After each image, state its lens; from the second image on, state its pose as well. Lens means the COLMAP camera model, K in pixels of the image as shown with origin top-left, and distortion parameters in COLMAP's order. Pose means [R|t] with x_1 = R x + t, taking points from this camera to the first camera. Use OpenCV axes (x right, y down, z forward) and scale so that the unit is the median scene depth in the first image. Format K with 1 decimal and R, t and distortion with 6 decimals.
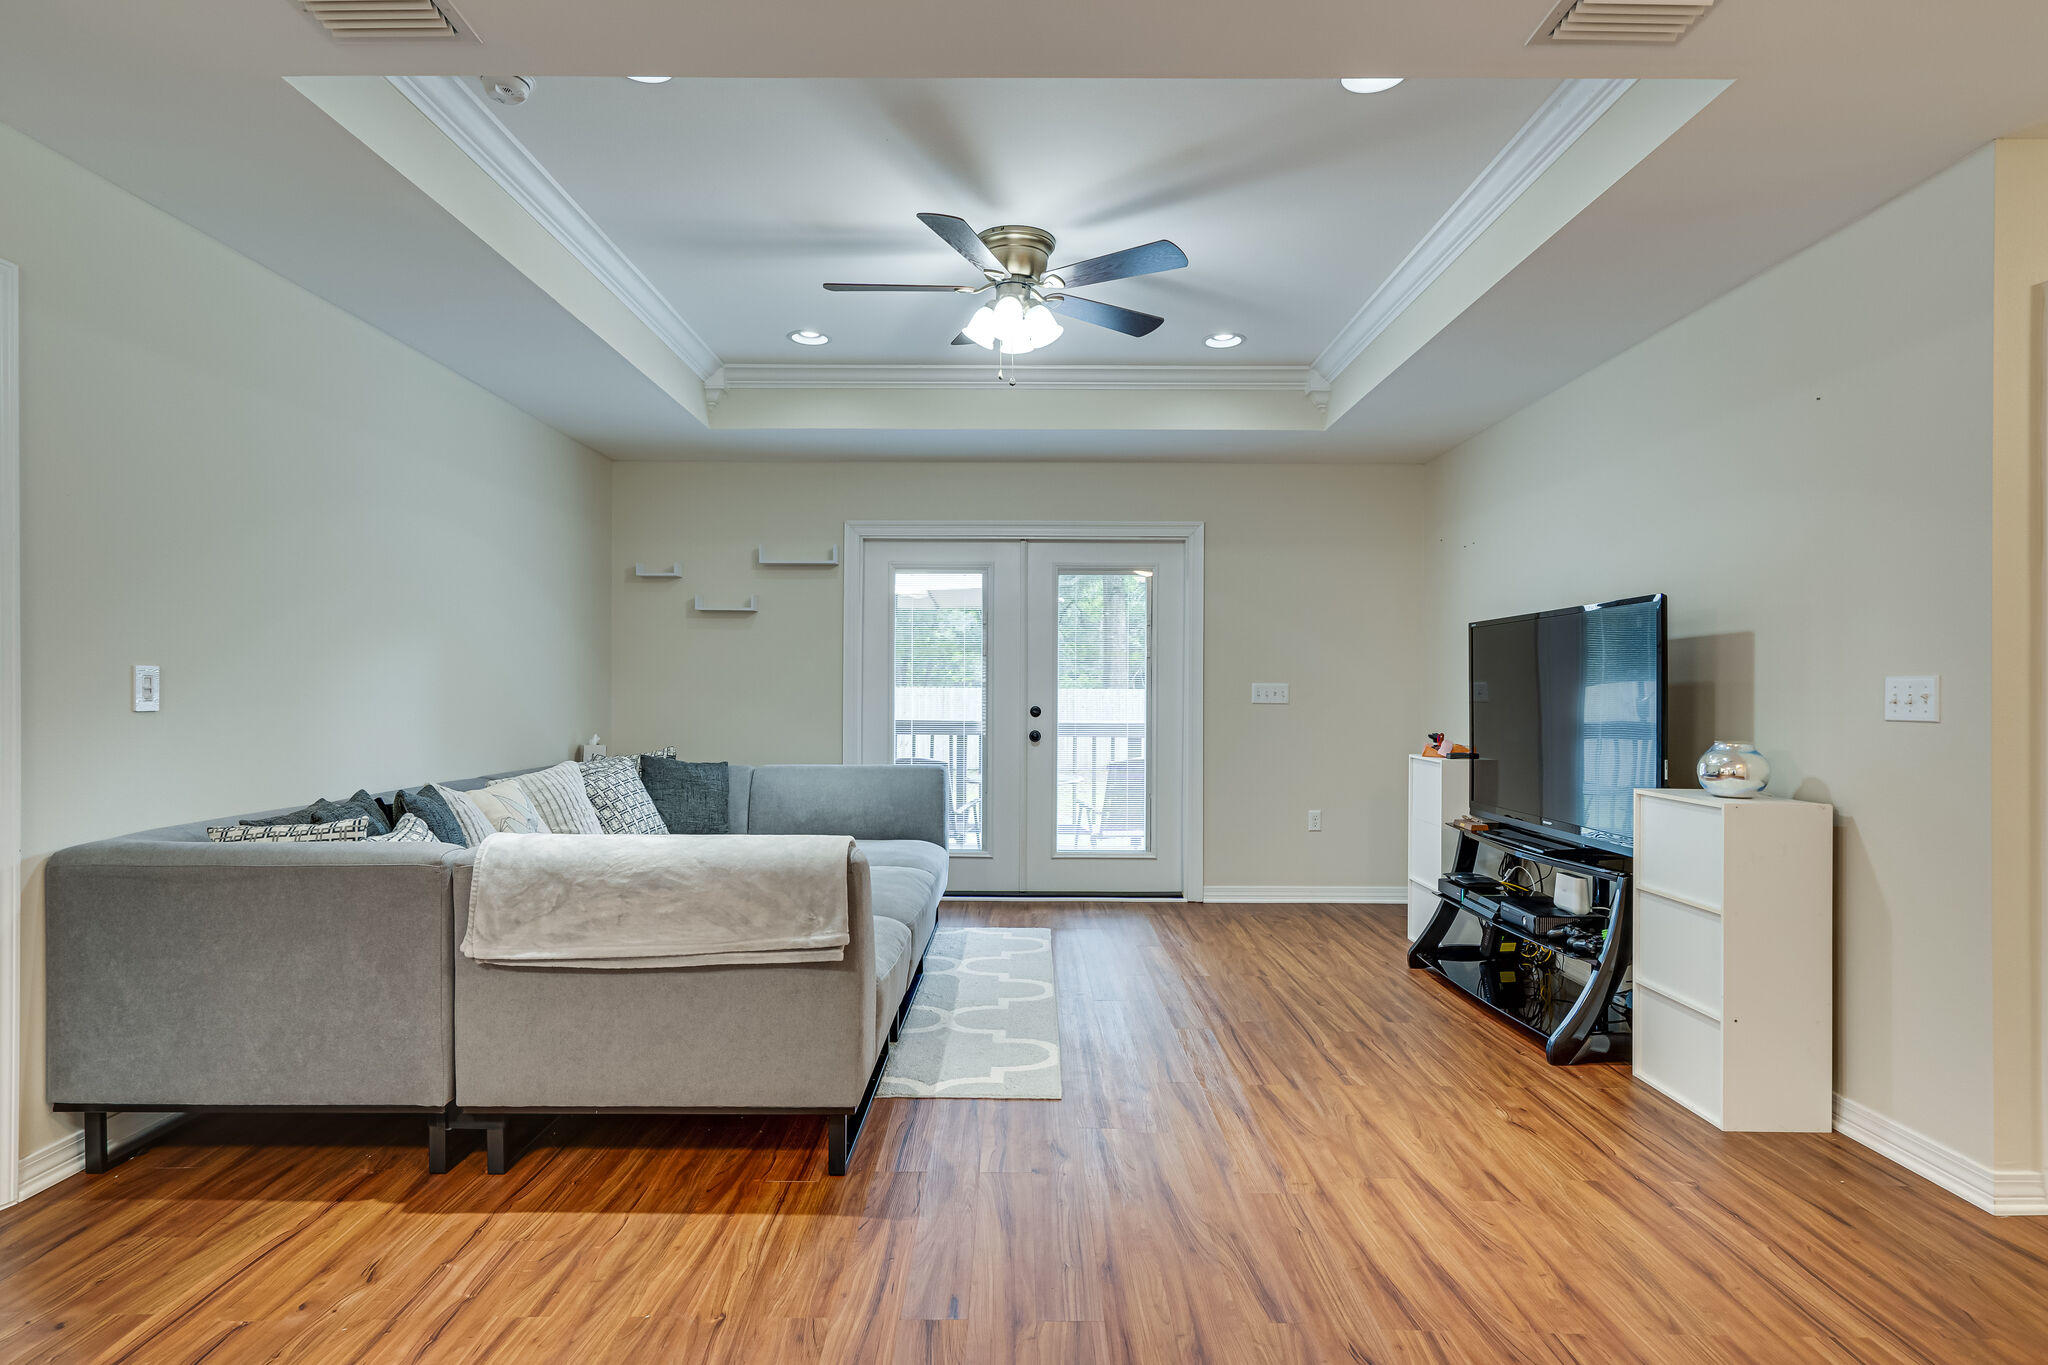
lens RADIAL K [[1058.4, 0, 1020.0], [0, 1058.4, 688.5], [0, 0, 1]] dist [0.000968, 0.001429]
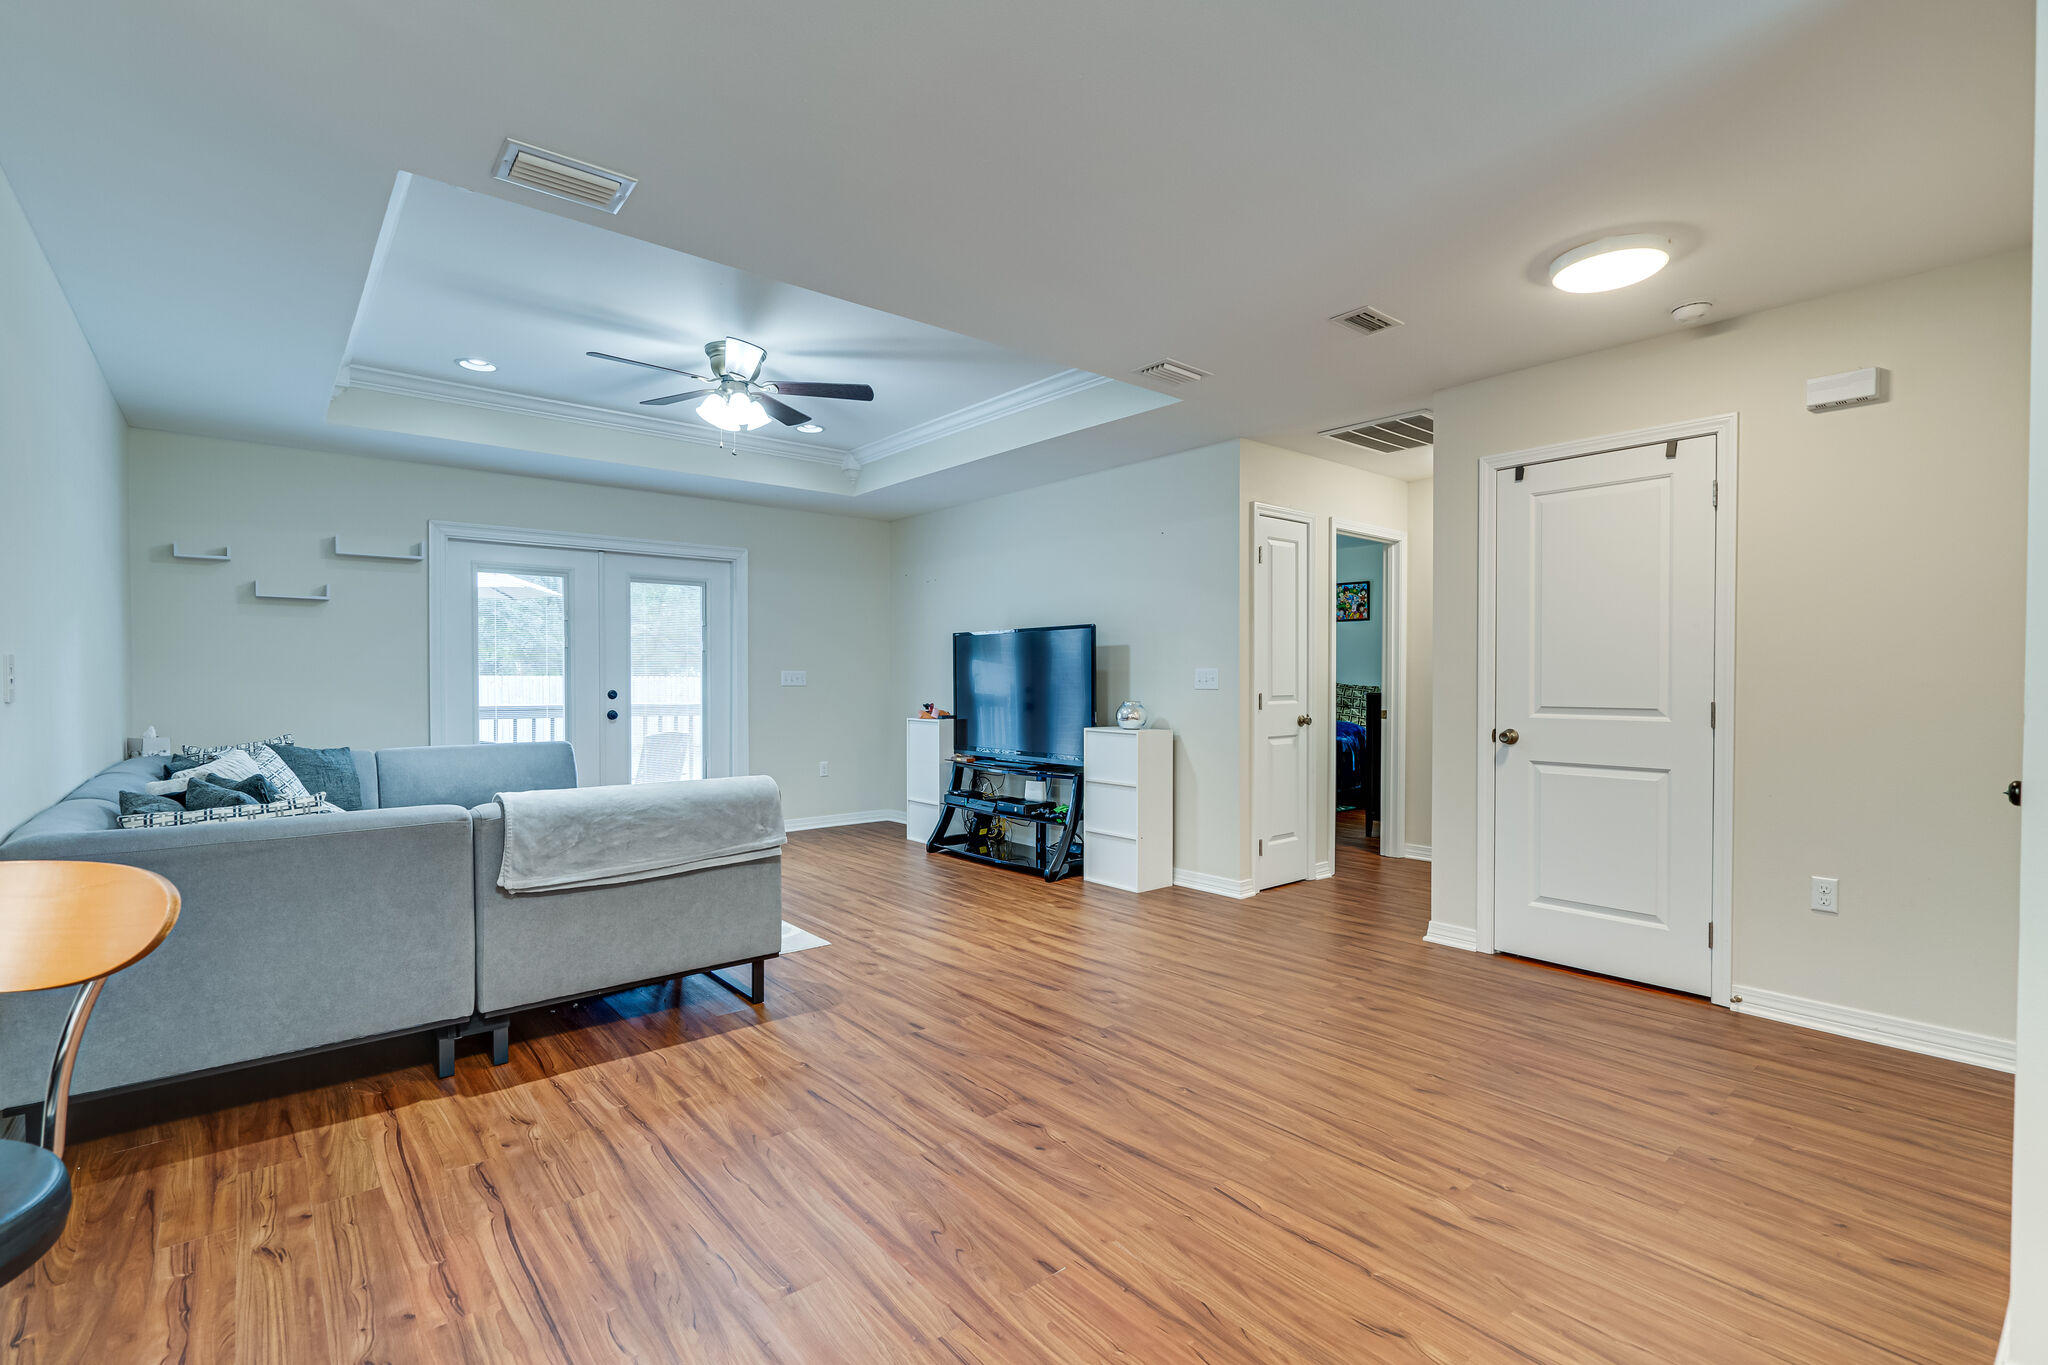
lens RADIAL K [[920.9, 0, 1014.8], [0, 920.9, 689.7], [0, 0, 1]] dist [-0.009189, 0.003622]
pose [[0.766549, -0.013024, 0.642054, -0.558026], [0.002752, 0.999852, 0.016996, -0.001250], [-0.642180, -0.011261, 0.766471, -0.168470]]
